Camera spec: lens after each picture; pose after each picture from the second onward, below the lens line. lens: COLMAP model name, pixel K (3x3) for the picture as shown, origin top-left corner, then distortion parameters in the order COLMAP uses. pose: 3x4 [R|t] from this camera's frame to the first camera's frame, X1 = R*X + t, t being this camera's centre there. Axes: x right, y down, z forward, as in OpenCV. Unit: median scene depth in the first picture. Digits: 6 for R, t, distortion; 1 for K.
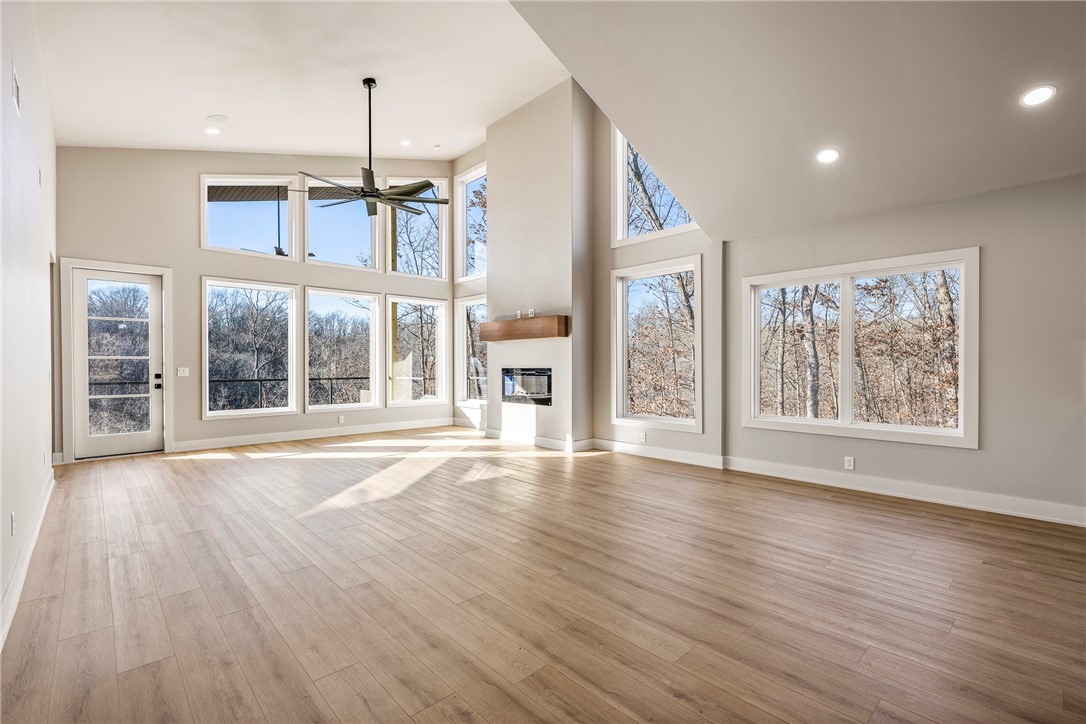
lens RADIAL K [[483.5, 0, 536.0], [0, 483.5, 364.4], [0, 0, 1]] dist [-0.002518, 0.000176]
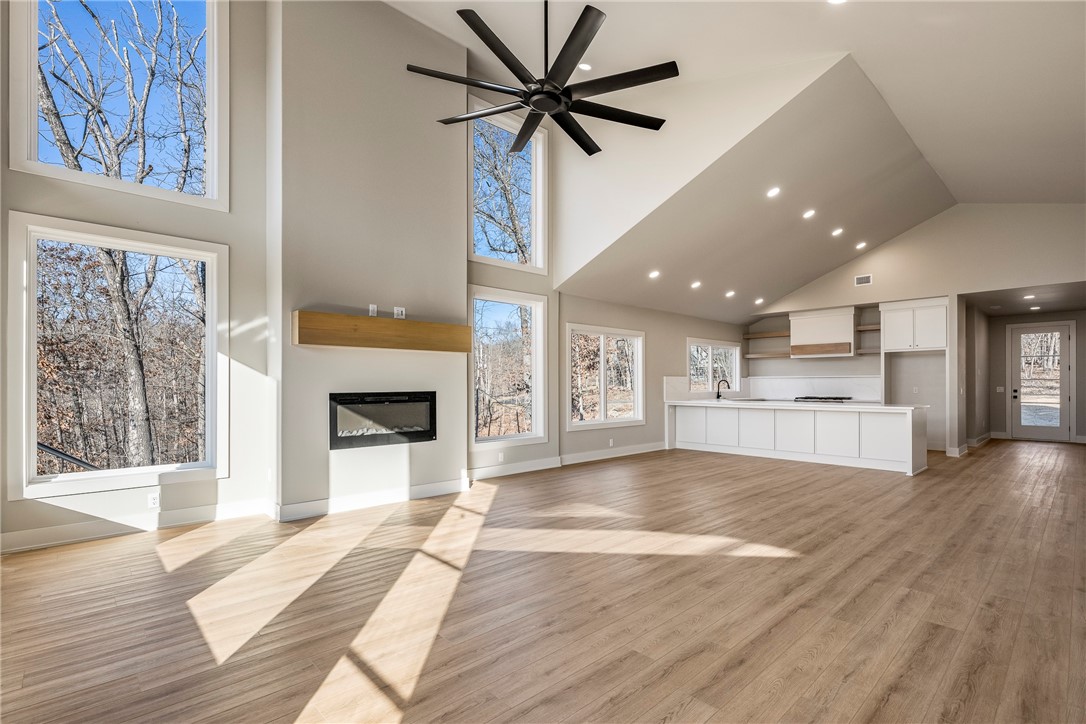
lens RADIAL K [[507.6, 0, 545.3], [0, 507.6, 385.3], [0, 0, 1]] dist [-0.000398, 0.000067]
pose [[-0.004259, 0.003727, 0.999984, -0.747225], [0.006432, 0.999972, -0.003700, 0.002606], [-0.999970, 0.006416, -0.004283, 0.796685]]
